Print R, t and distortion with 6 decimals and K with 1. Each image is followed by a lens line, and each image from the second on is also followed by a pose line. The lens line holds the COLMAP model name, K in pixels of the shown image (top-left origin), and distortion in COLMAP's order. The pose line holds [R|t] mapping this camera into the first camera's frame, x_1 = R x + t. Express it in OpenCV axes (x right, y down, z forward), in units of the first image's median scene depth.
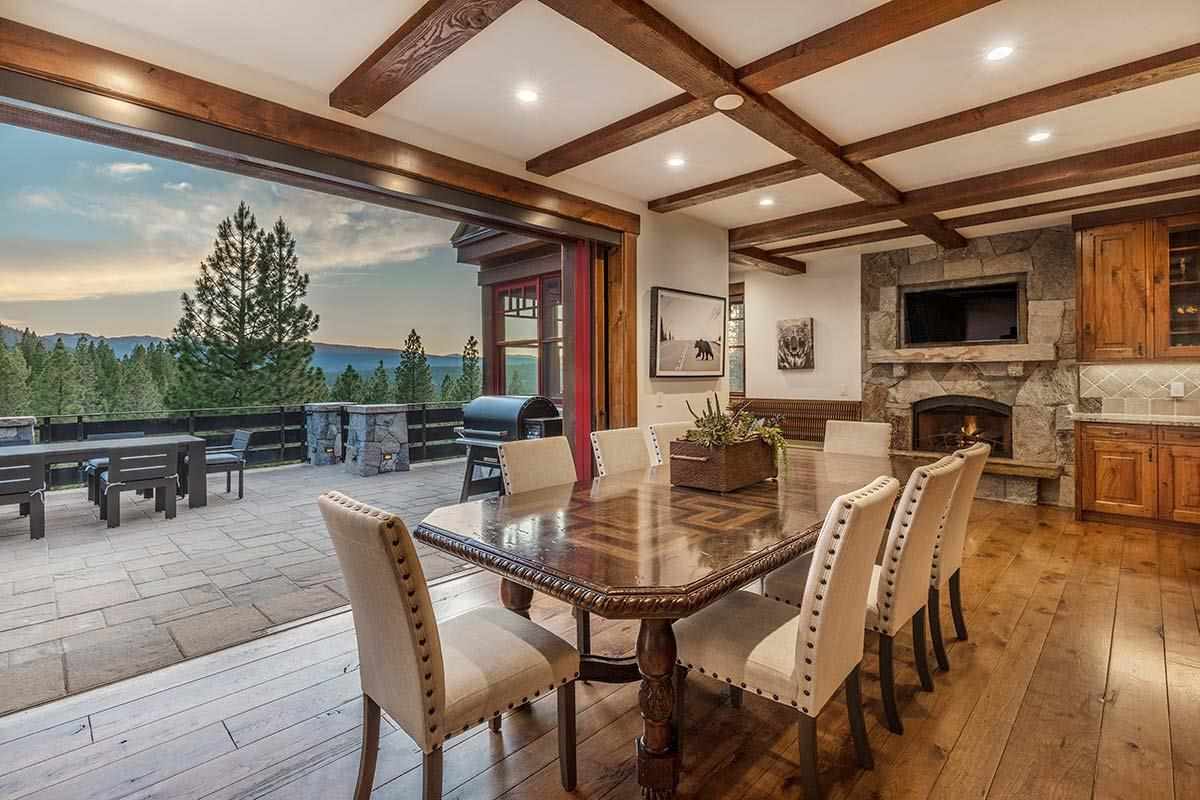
lens RADIAL K [[562.9, 0, 618.7], [0, 562.9, 366.2], [0, 0, 1]] dist [-0.001243, -0.000958]
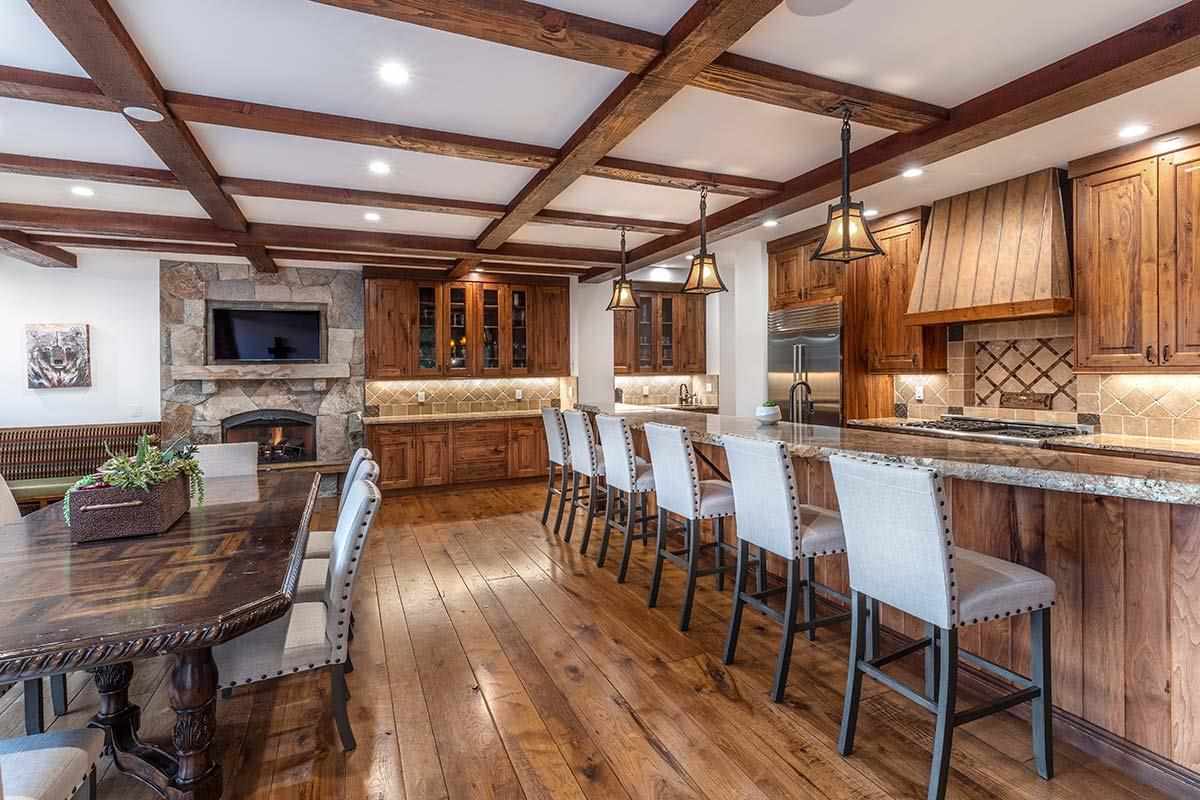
lens RADIAL K [[562.9, 0, 618.7], [0, 562.9, 366.2], [0, 0, 1]] dist [-0.001243, -0.000958]
pose [[0.376738, 0.011411, 0.926250, -0.147572], [0.000919, 0.999919, -0.012692, -0.016842], [-0.926319, 0.005633, 0.376697, -0.029478]]
